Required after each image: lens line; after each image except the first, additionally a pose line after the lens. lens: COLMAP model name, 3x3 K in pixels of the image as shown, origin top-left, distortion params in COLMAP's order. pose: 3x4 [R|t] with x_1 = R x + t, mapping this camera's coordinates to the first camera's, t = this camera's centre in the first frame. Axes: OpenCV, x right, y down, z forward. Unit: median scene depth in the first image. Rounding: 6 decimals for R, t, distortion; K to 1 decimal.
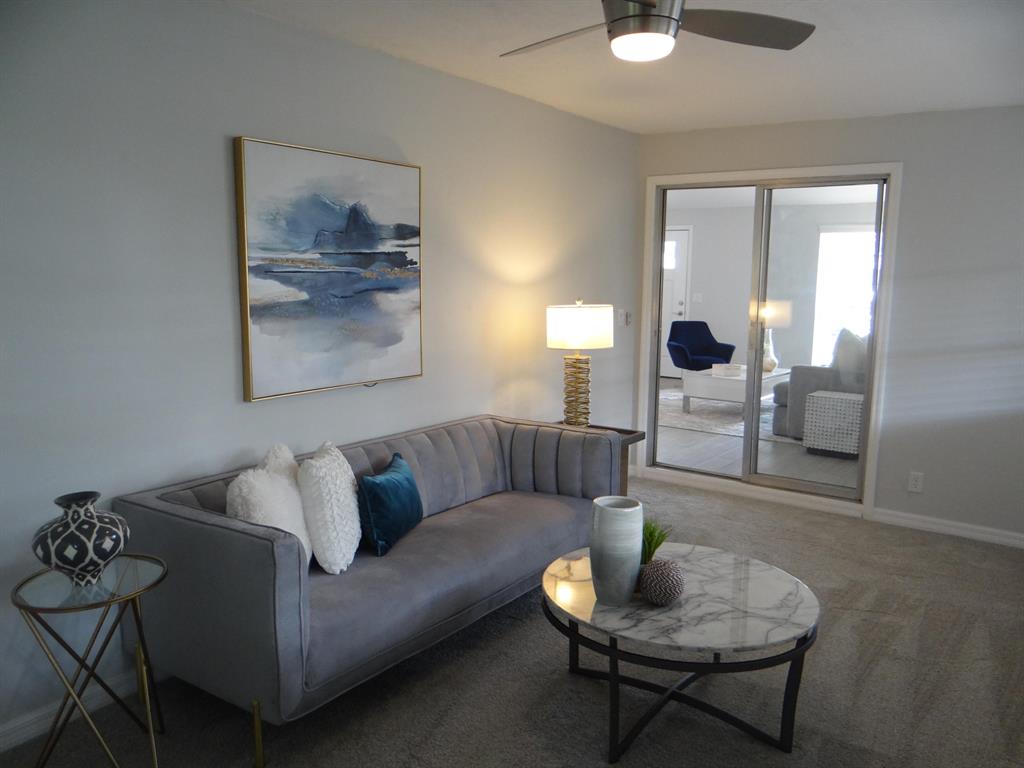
lens RADIAL K [[833.4, 0, 510.0], [0, 833.4, 397.6], [0, 0, 1]] dist [0.008785, -0.005242]
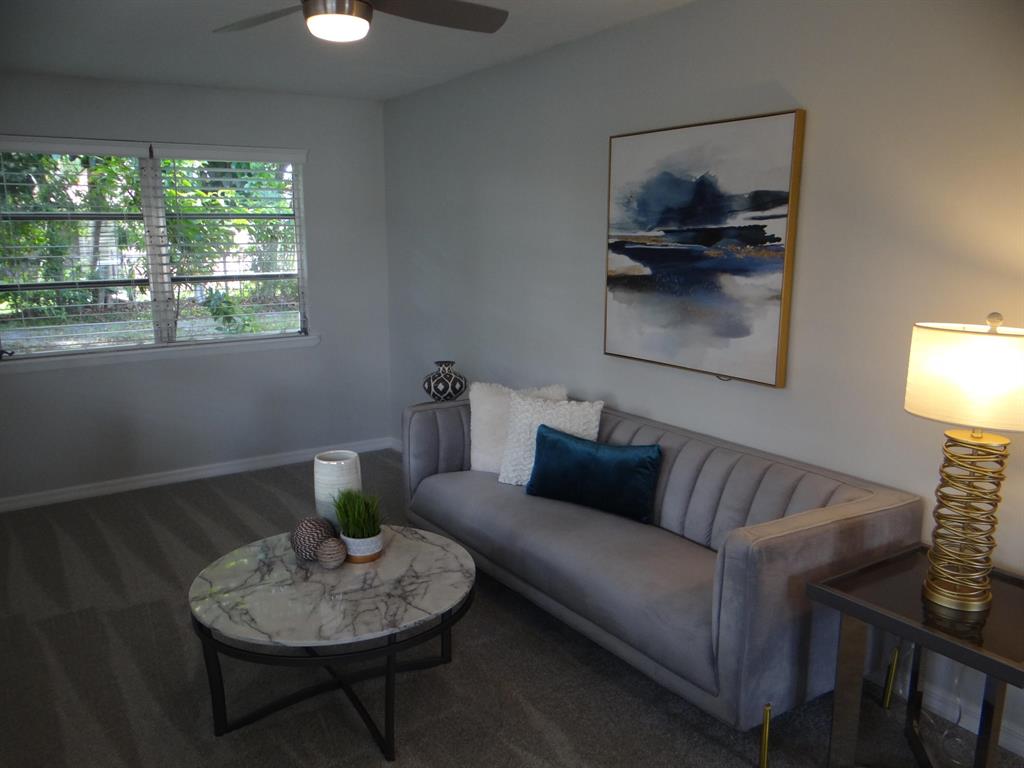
lens RADIAL K [[826.9, 0, 511.3], [0, 826.9, 406.9], [0, 0, 1]] dist [-0.002207, 0.009122]
pose [[-0.388076, 0.182261, -0.903426, 0.756029], [-0.142197, 0.956672, 0.254085, -0.185798], [0.910592, 0.227069, -0.345344, 1.157231]]
